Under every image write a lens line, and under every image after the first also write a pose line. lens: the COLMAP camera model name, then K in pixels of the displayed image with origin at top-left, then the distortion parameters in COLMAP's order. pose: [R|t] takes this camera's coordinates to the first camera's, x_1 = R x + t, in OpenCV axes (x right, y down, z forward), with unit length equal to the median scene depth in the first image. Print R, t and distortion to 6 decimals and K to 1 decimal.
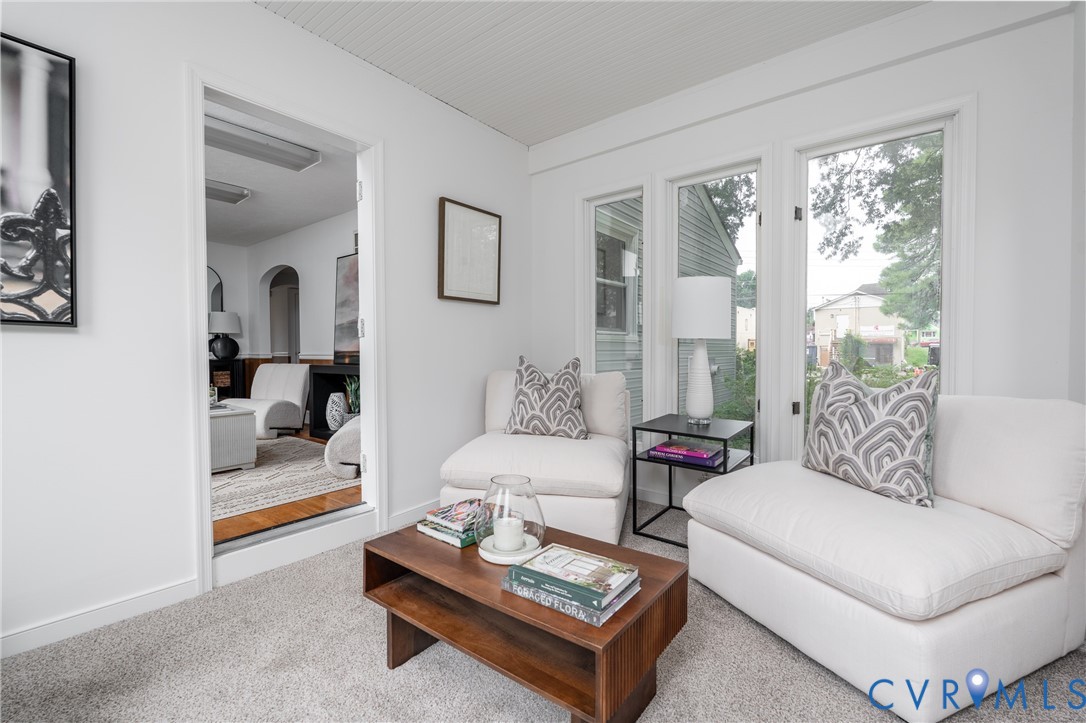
lens RADIAL K [[489.1, 0, 546.5], [0, 489.1, 363.2], [0, 0, 1]] dist [-0.008777, 0.000776]
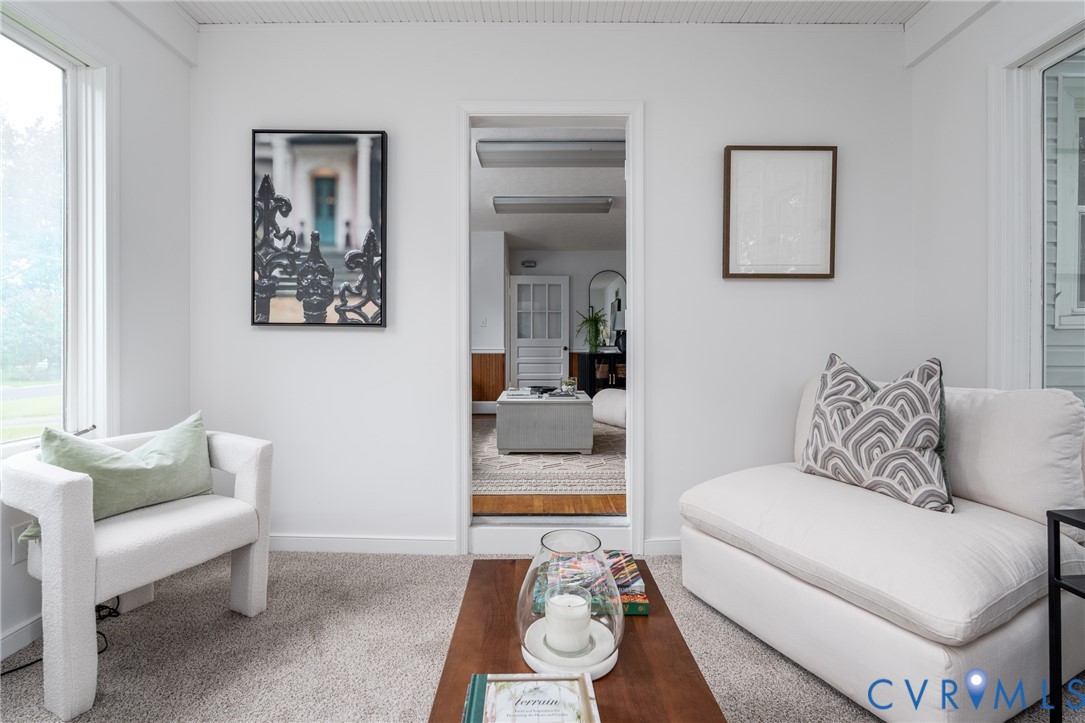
lens RADIAL K [[488.6, 0, 525.7], [0, 488.6, 350.5], [0, 0, 1]] dist [-0.008777, 0.000776]
pose [[0.598693, 0.009613, -0.800921, 0.231046], [-0.023214, 0.999716, -0.005354, -0.006748], [0.800642, 0.021799, 0.598746, 0.312792]]
